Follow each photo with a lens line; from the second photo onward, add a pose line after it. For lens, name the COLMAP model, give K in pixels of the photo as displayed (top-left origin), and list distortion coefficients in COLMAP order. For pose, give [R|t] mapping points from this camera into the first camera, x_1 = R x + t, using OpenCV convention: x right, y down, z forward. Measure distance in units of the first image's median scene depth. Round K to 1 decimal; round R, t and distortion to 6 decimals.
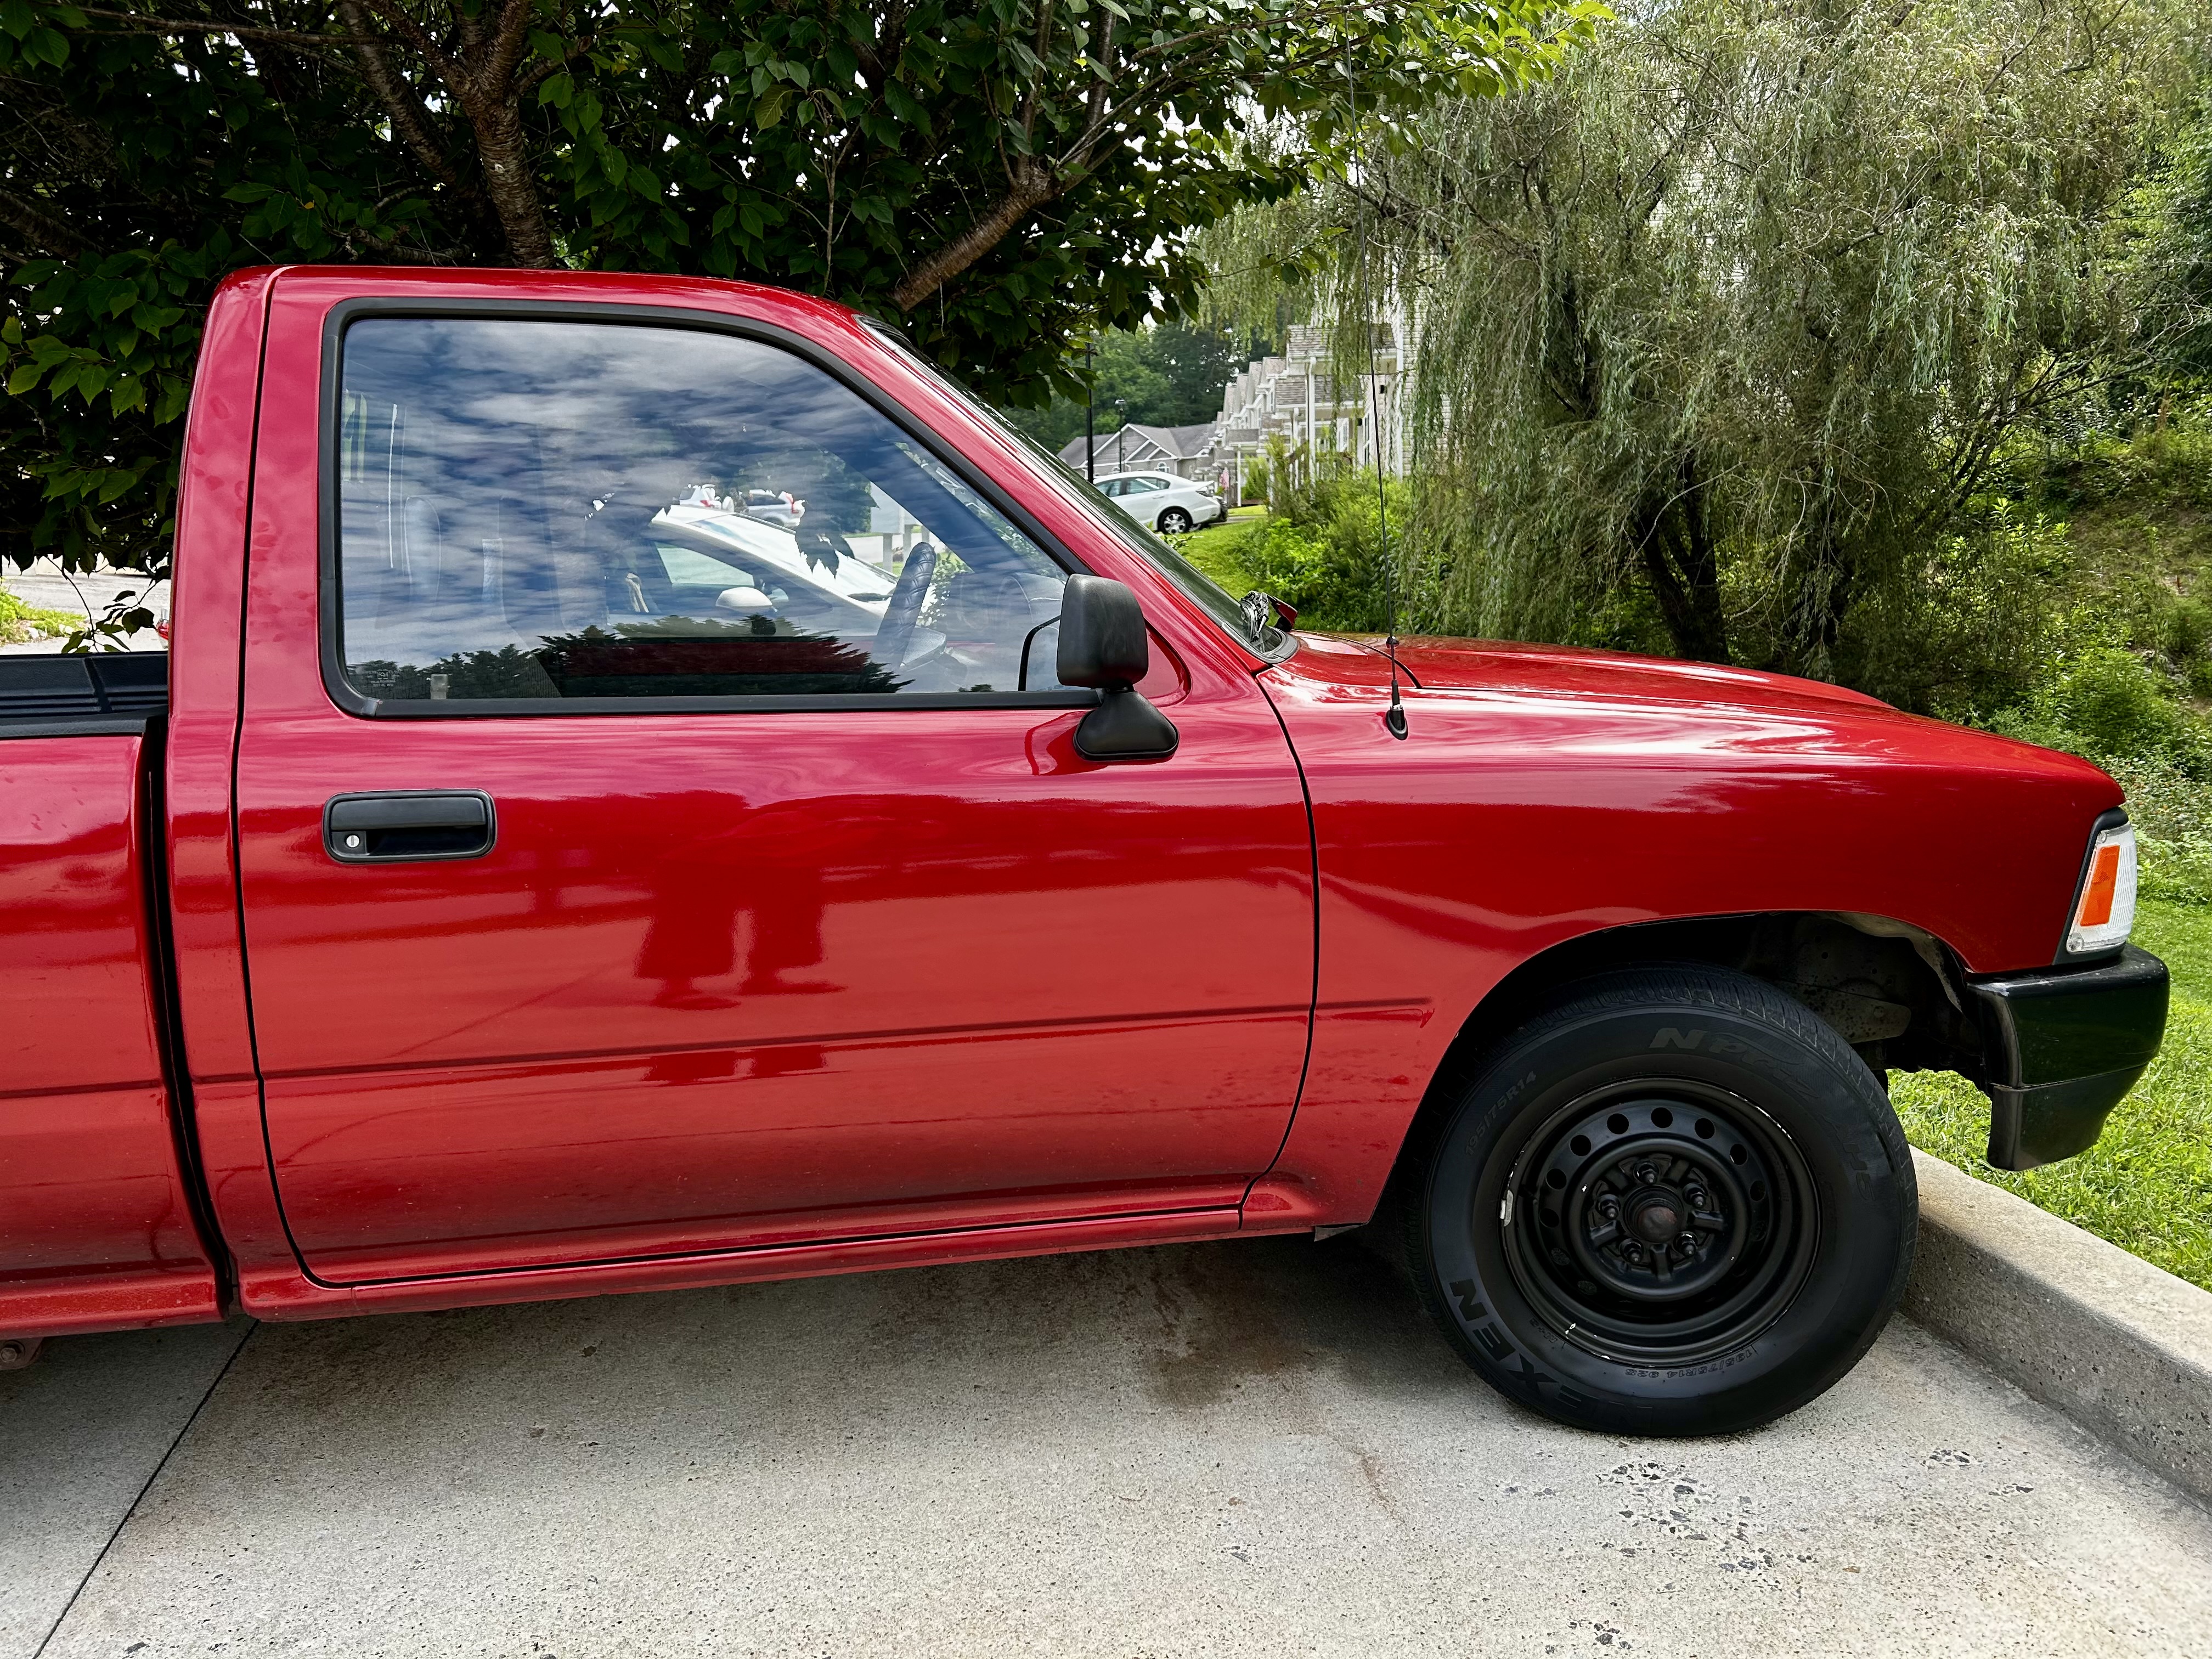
lens RADIAL K [[1652.8, 0, 1078.4], [0, 1652.8, 863.4], [0, 0, 1]] dist [0.030878, -0.032425]
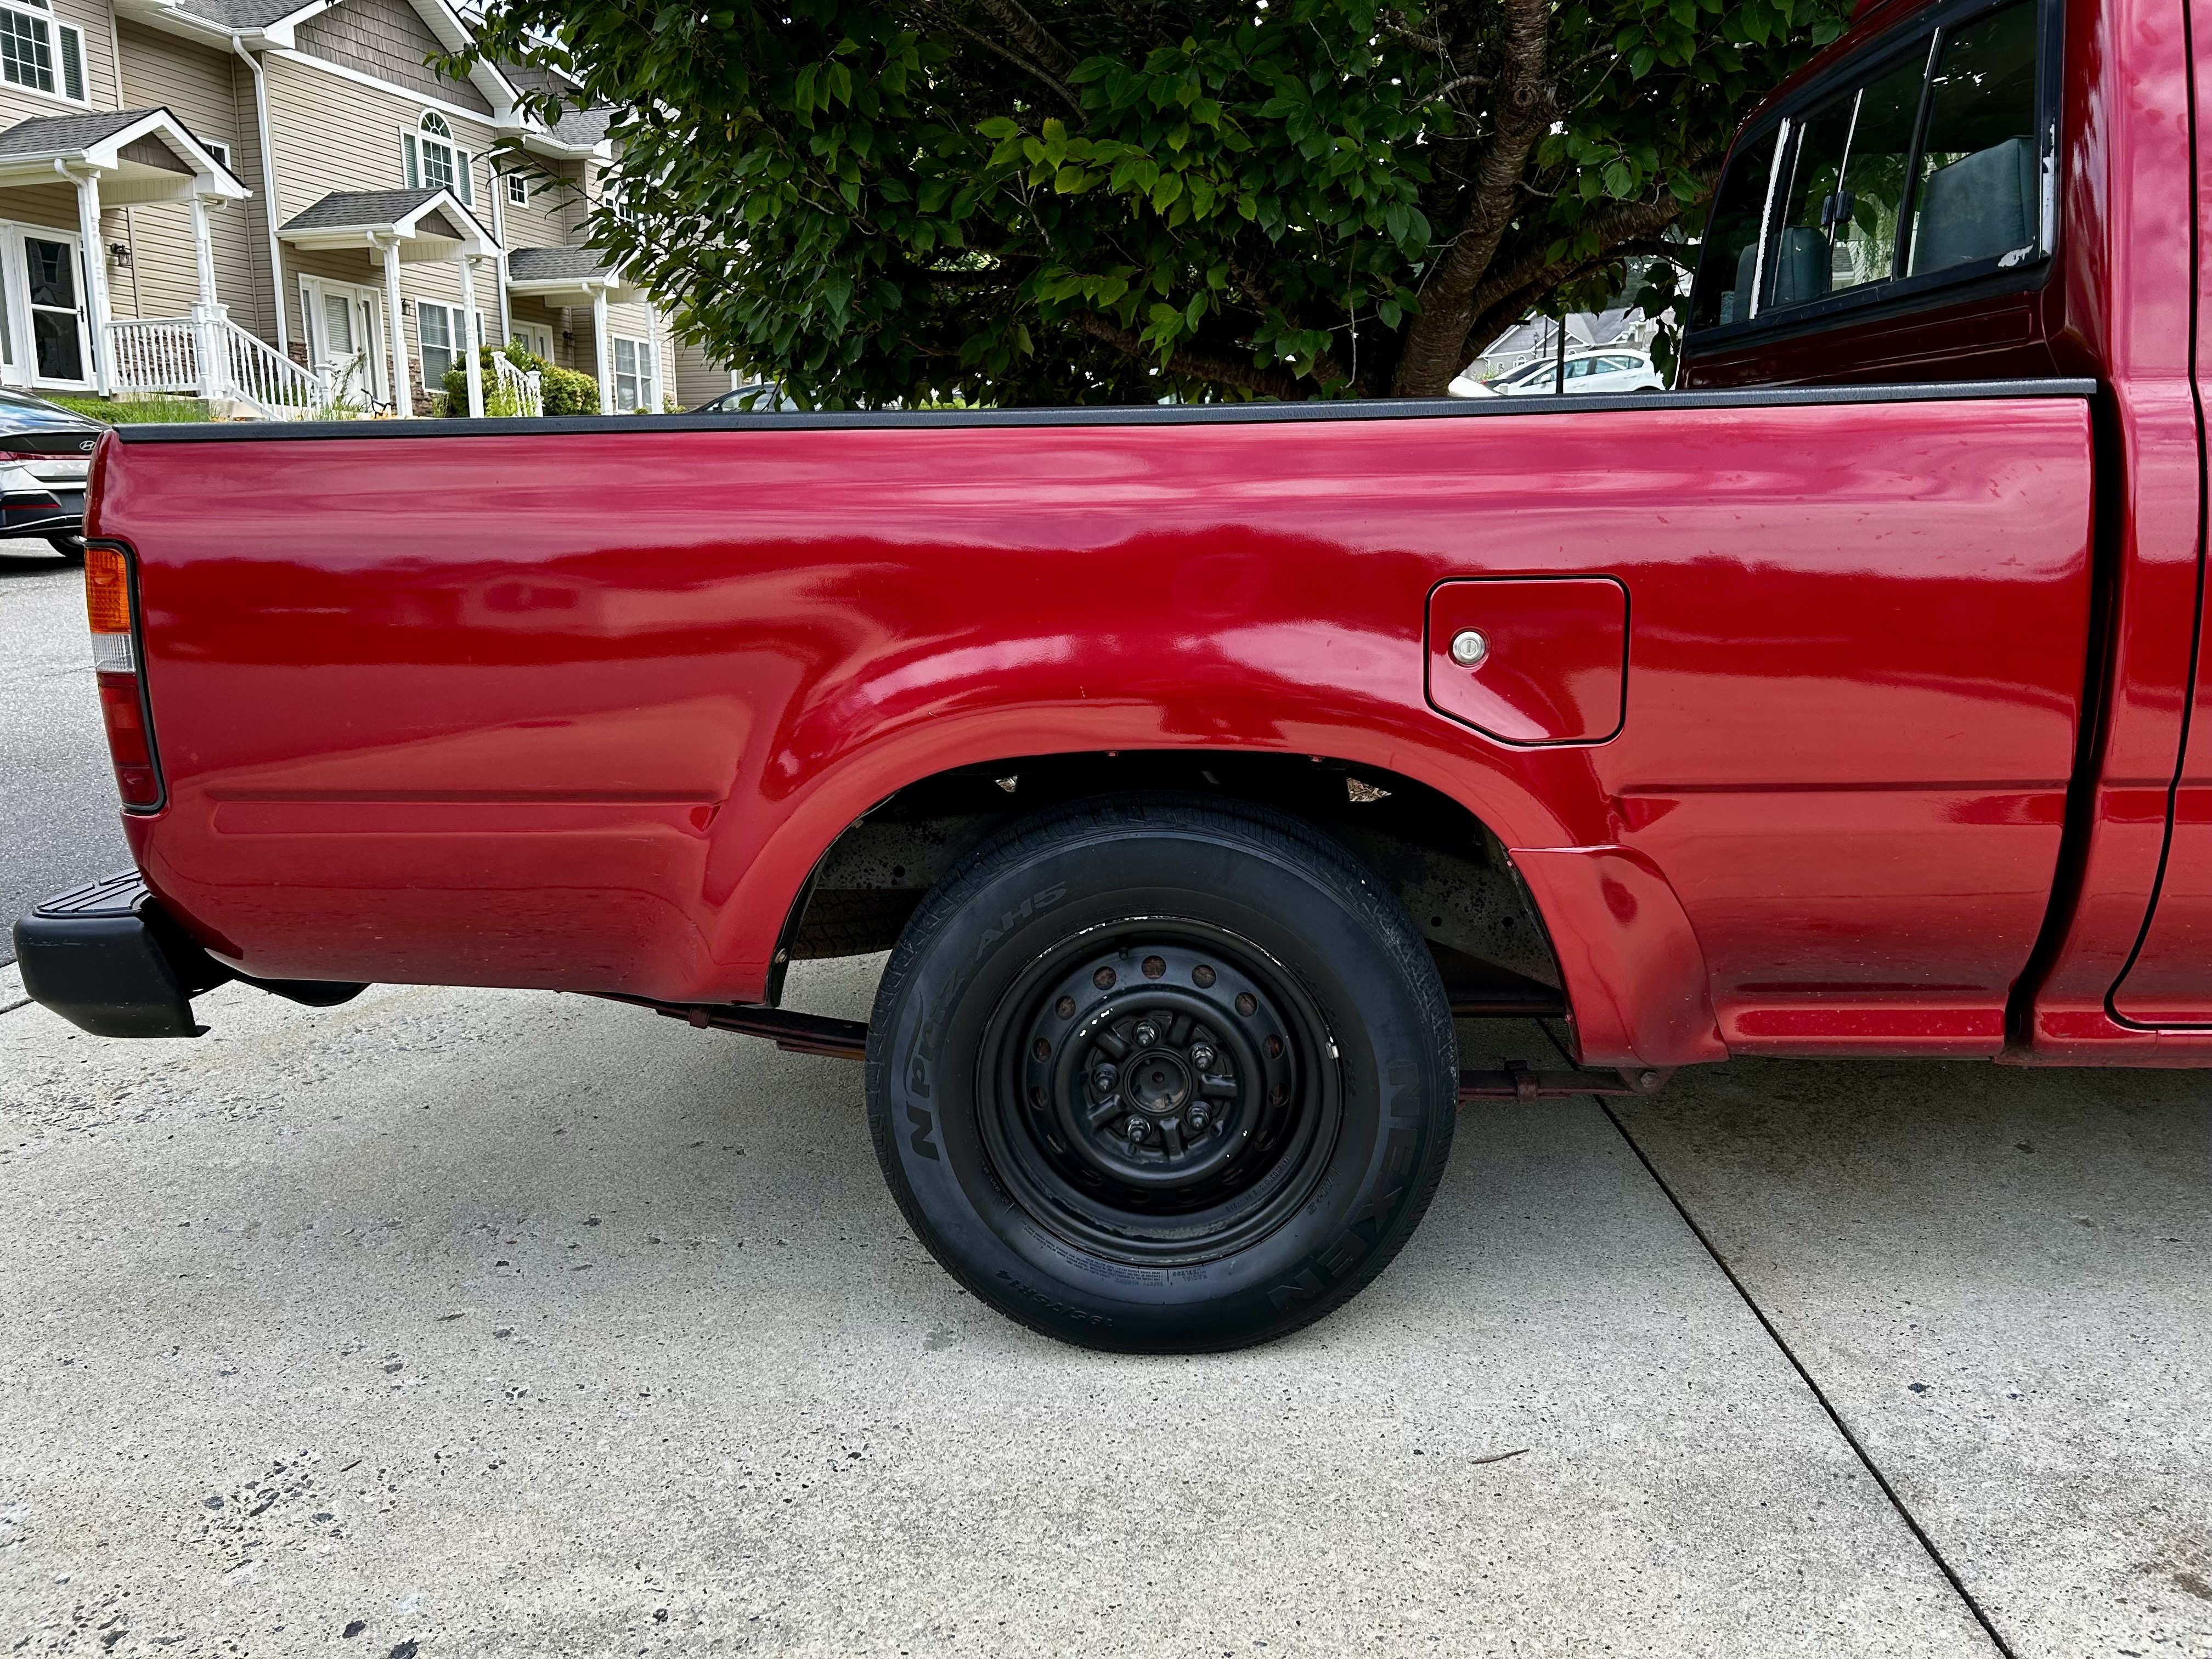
lens RADIAL K [[1652.8, 0, 1092.7], [0, 1652.8, 837.0], [0, 0, 1]] dist [0.030878, -0.032425]
pose [[0.974971, 0.049544, -0.216742, -0.610057], [-0.039614, 0.997967, 0.049926, 0.096298], [0.218775, -0.040091, 0.974951, -0.007190]]
